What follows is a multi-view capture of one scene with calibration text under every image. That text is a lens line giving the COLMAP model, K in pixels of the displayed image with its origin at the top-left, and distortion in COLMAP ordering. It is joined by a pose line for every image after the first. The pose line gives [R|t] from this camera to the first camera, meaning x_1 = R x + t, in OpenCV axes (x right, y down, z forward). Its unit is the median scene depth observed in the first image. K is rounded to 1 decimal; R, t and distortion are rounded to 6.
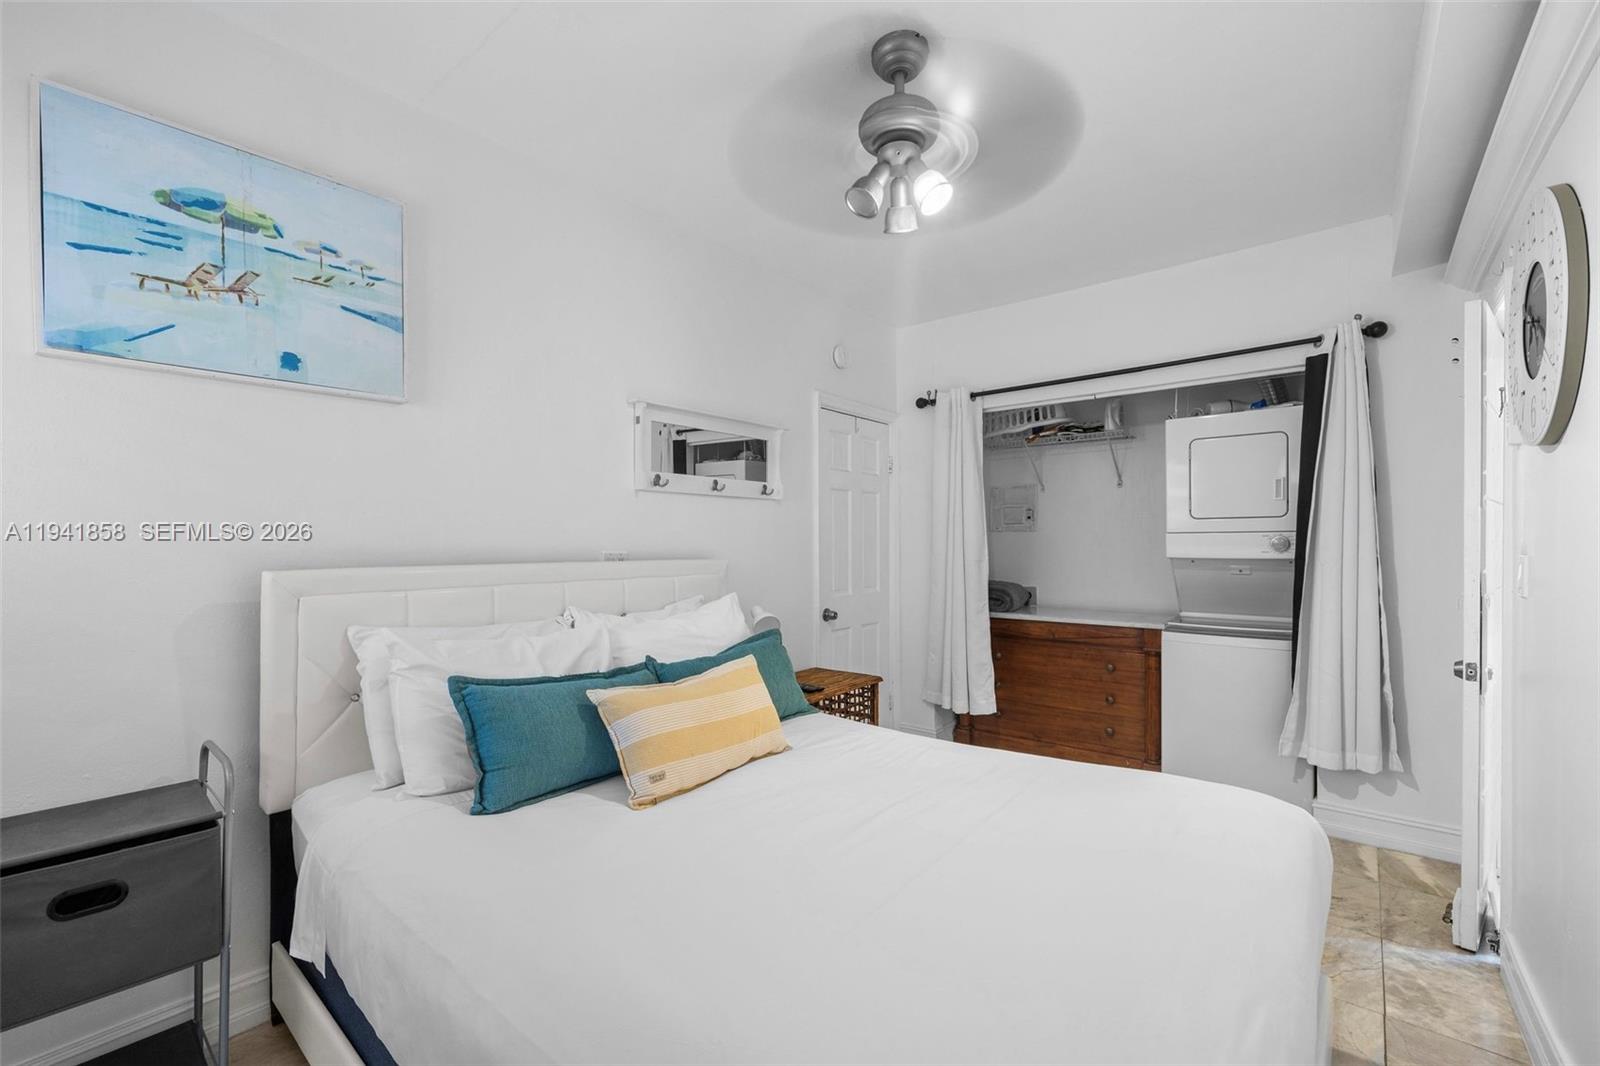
lens RADIAL K [[707.1, 0, 795.2], [0, 707.1, 544.2], [0, 0, 1]] dist [-0.003013, -0.000151]
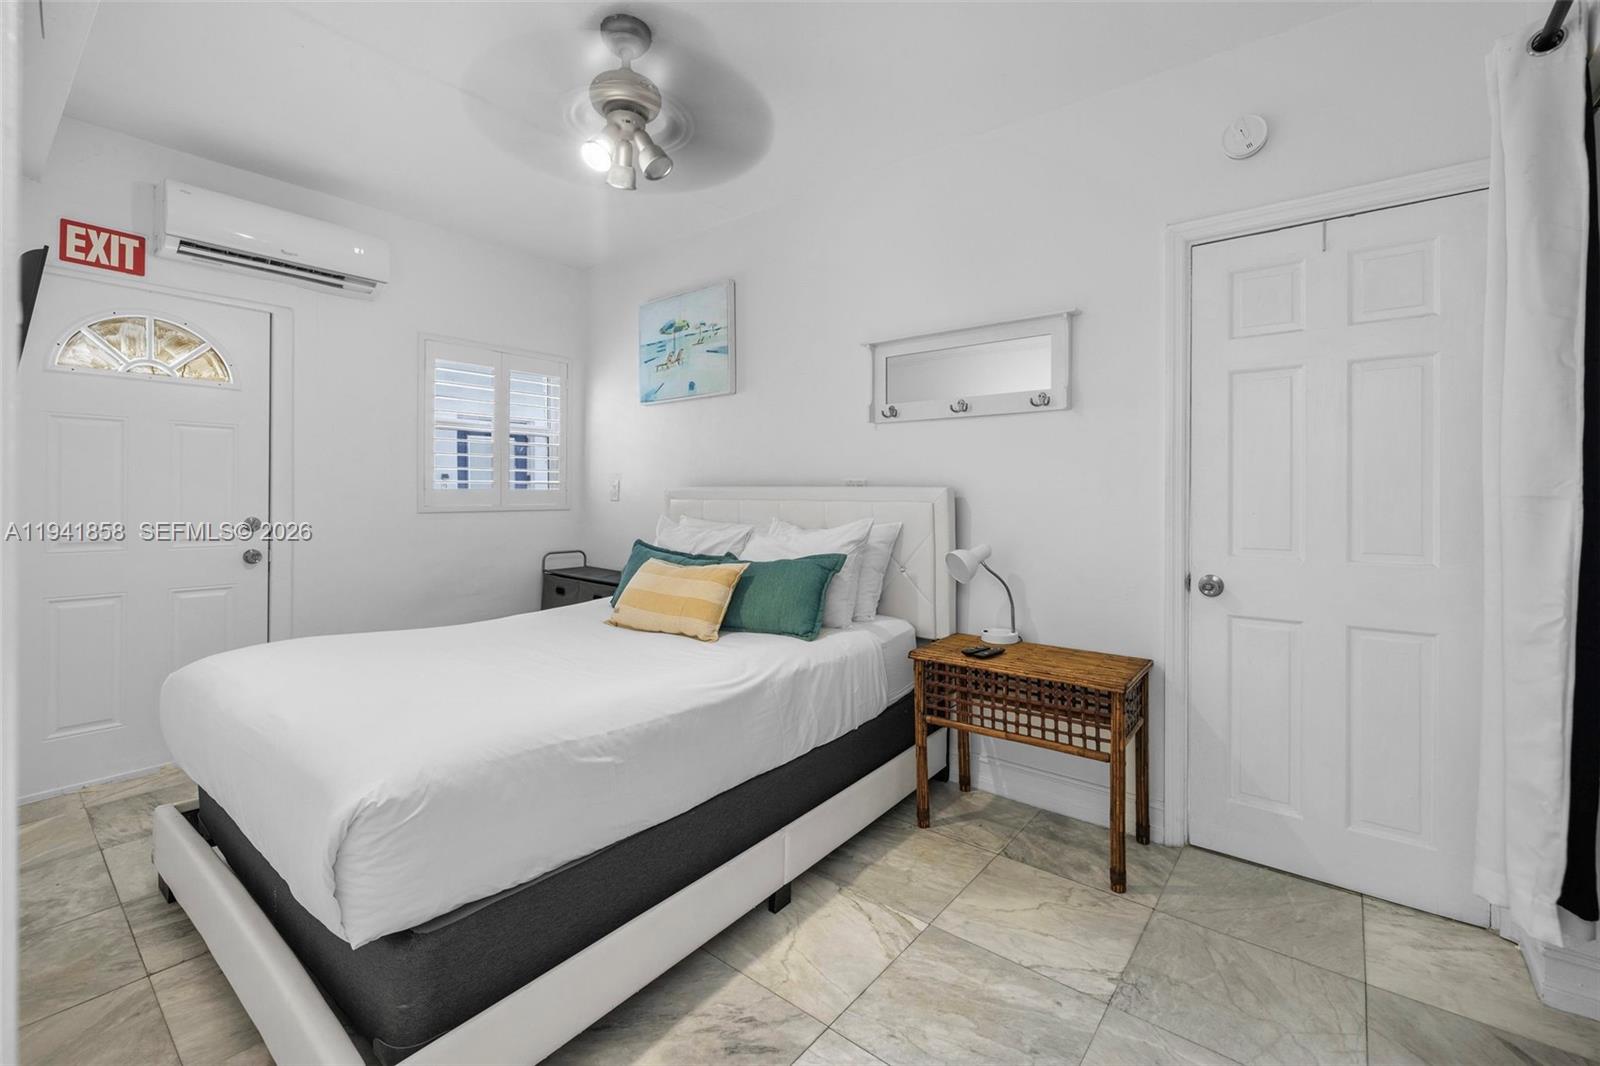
lens RADIAL K [[685.9, 0, 803.5], [0, 685.9, 503.0], [0, 0, 1]] dist [-0.002359, -0.000363]
pose [[-0.005312, 0.017336, -0.999836, 1.342540], [-0.006205, 0.999830, 0.017369, 0.047551], [0.999967, 0.006296, -0.005203, 1.388957]]
